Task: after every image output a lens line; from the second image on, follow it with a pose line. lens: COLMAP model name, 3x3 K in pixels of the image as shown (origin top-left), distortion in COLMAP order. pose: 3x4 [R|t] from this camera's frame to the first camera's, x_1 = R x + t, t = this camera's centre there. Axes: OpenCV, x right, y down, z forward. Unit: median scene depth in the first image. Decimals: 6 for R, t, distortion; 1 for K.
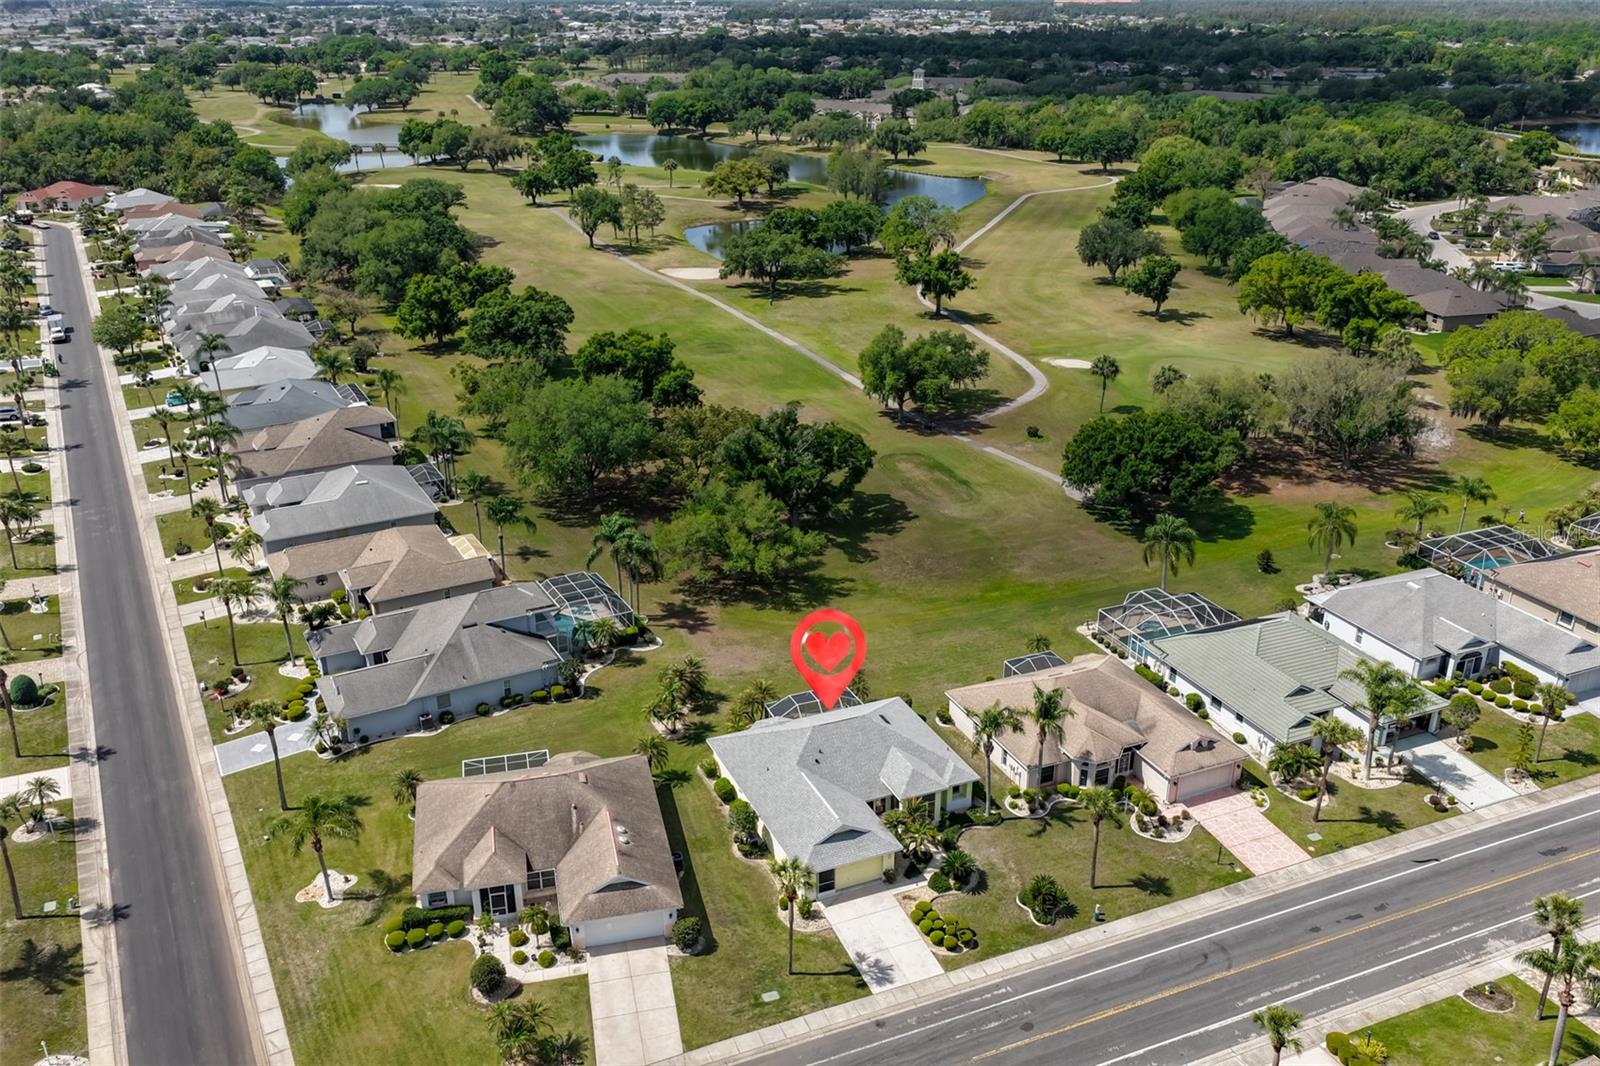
lens RADIAL K [[1328.6, 0, 800.0], [0, 1328.6, 533.0], [0, 0, 1]] dist [-0.016957, 0.042754]
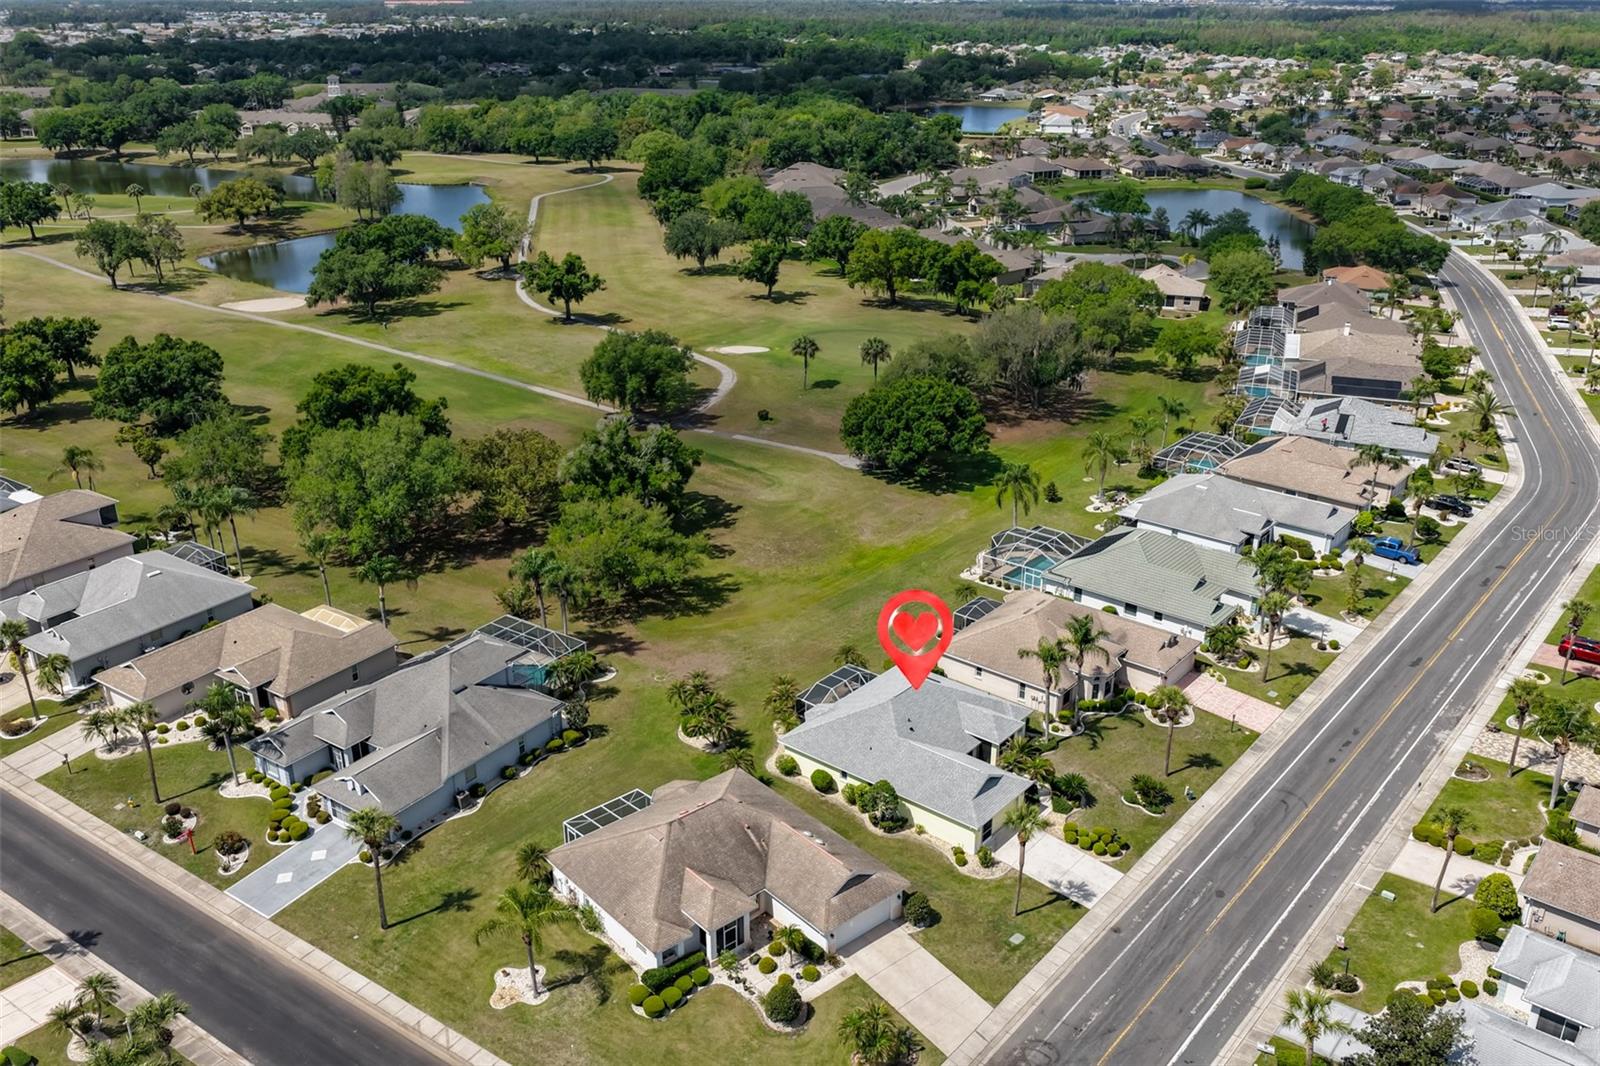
lens RADIAL K [[1328.6, 0, 800.0], [0, 1328.6, 533.0], [0, 0, 1]] dist [-0.016957, 0.042754]
pose [[0.890945, -0.173447, 0.419681, -0.317640], [0.173686, 0.984069, 0.037979, -0.024315], [-0.419583, 0.039055, 0.906877, 0.050466]]
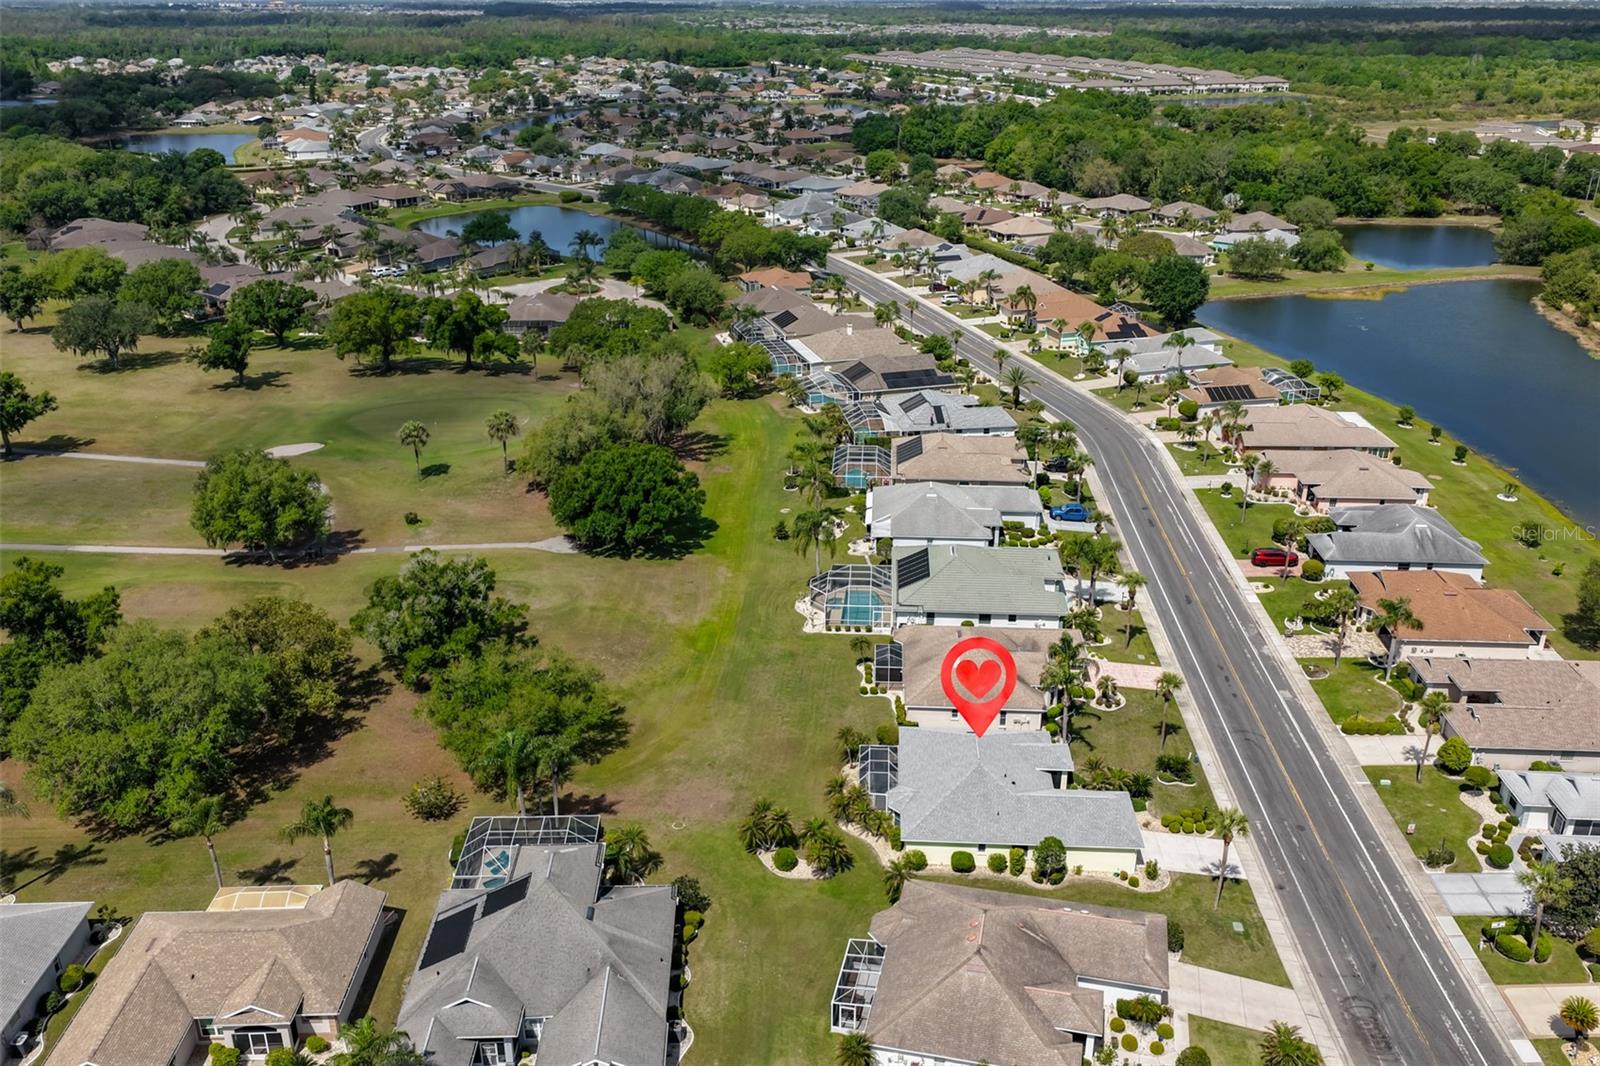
lens RADIAL K [[1328.6, 0, 800.0], [0, 1328.6, 533.0], [0, 0, 1]] dist [-0.016957, 0.042754]
pose [[0.451283, -0.339799, 0.825155, -0.594322], [0.341700, 0.919993, 0.191976, -0.190583], [-0.824369, 0.195320, 0.531286, 0.346189]]
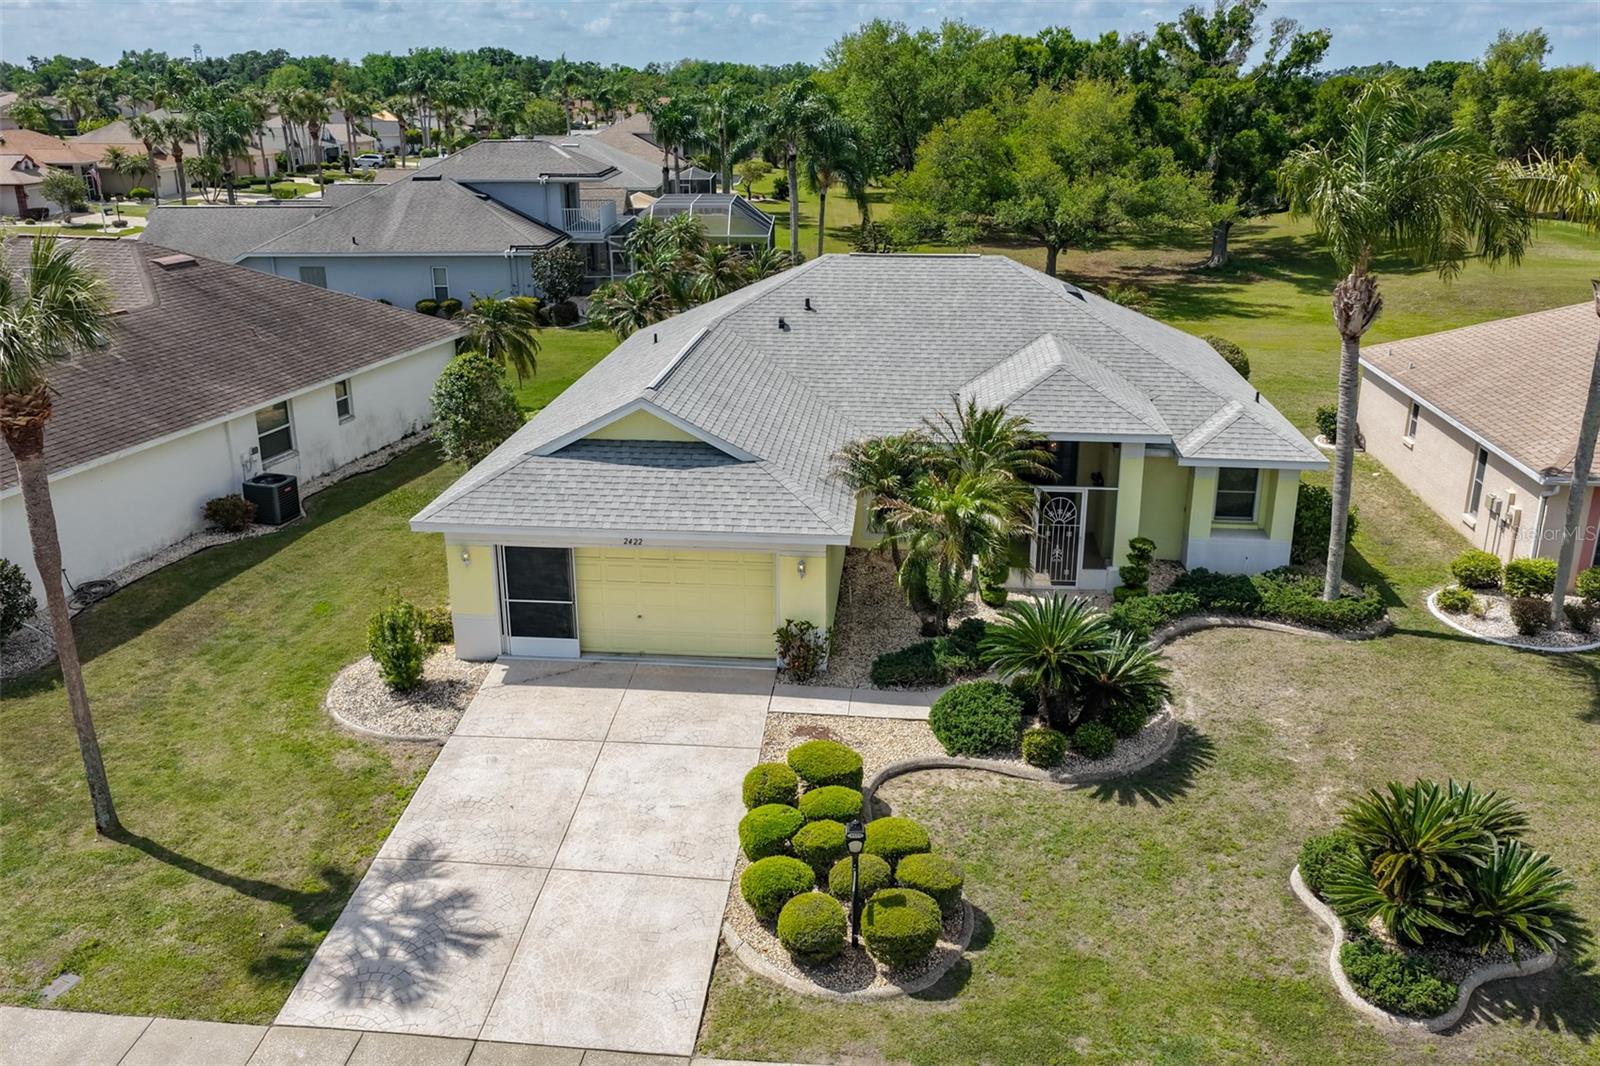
lens RADIAL K [[1328.6, 0, 800.0], [0, 1328.6, 533.0], [0, 0, 1]] dist [-0.016957, 0.042754]
pose [[0.876924, 0.155115, -0.454910, 0.111602], [-0.182706, 0.983020, -0.017011, 0.149289], [0.444547, 0.098033, 0.890375, 0.478573]]
